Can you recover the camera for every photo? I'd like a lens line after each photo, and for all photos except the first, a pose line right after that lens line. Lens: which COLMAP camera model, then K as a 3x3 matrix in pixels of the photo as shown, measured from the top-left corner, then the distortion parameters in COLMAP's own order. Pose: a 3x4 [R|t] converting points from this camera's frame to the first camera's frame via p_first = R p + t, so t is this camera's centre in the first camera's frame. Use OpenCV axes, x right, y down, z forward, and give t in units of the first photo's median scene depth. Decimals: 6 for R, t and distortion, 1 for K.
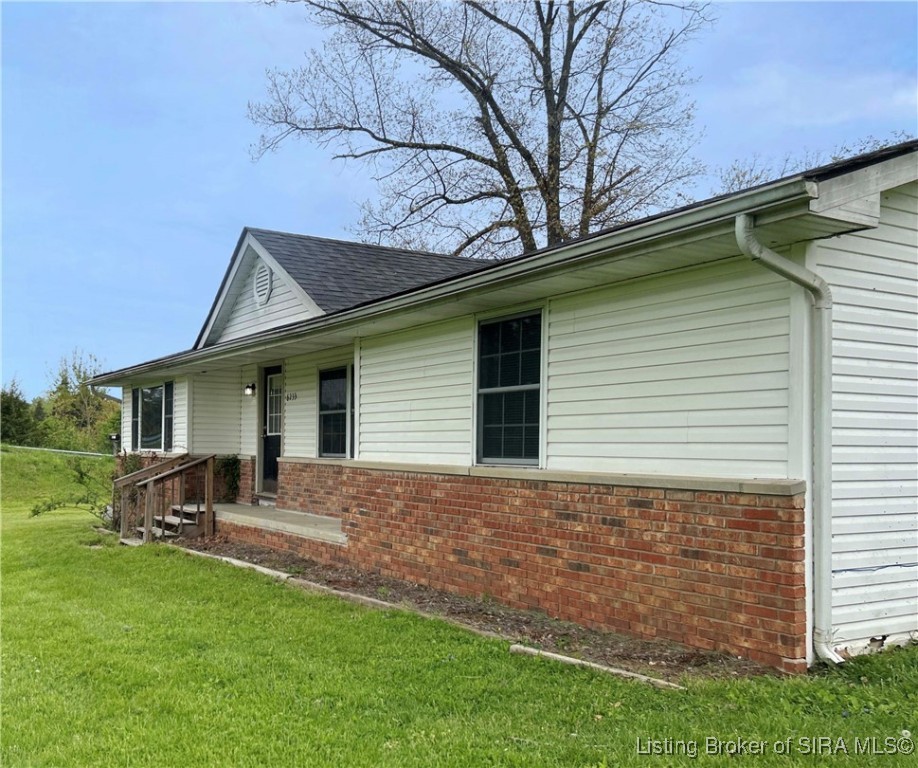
lens RADIAL K [[825.1, 0, 459.0], [0, 825.1, 384.0], [0, 0, 1]] dist [0.009731, 0.006283]
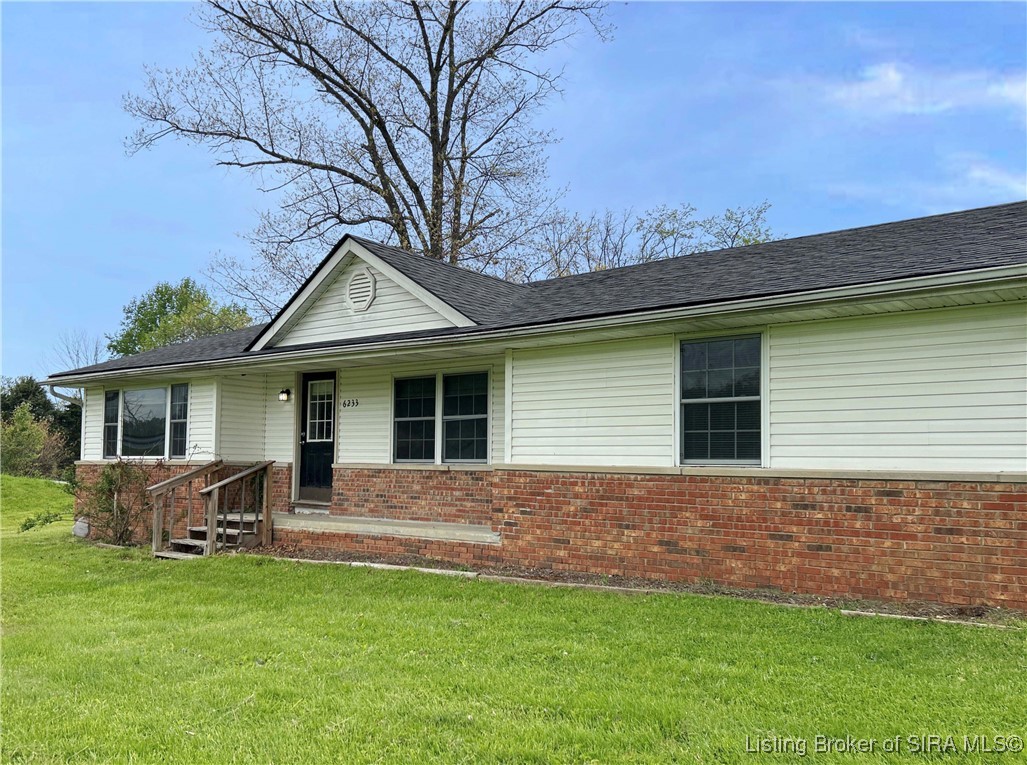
lens RADIAL K [[771.3, 0, 513.5], [0, 771.3, 382.5], [0, 0, 1]] dist [0.006812, -0.001632]
pose [[0.934093, 0.037616, 0.355043, -0.510496], [-0.028138, 0.999097, -0.031825, 0.020946], [-0.355920, 0.019737, 0.934308, 0.072415]]
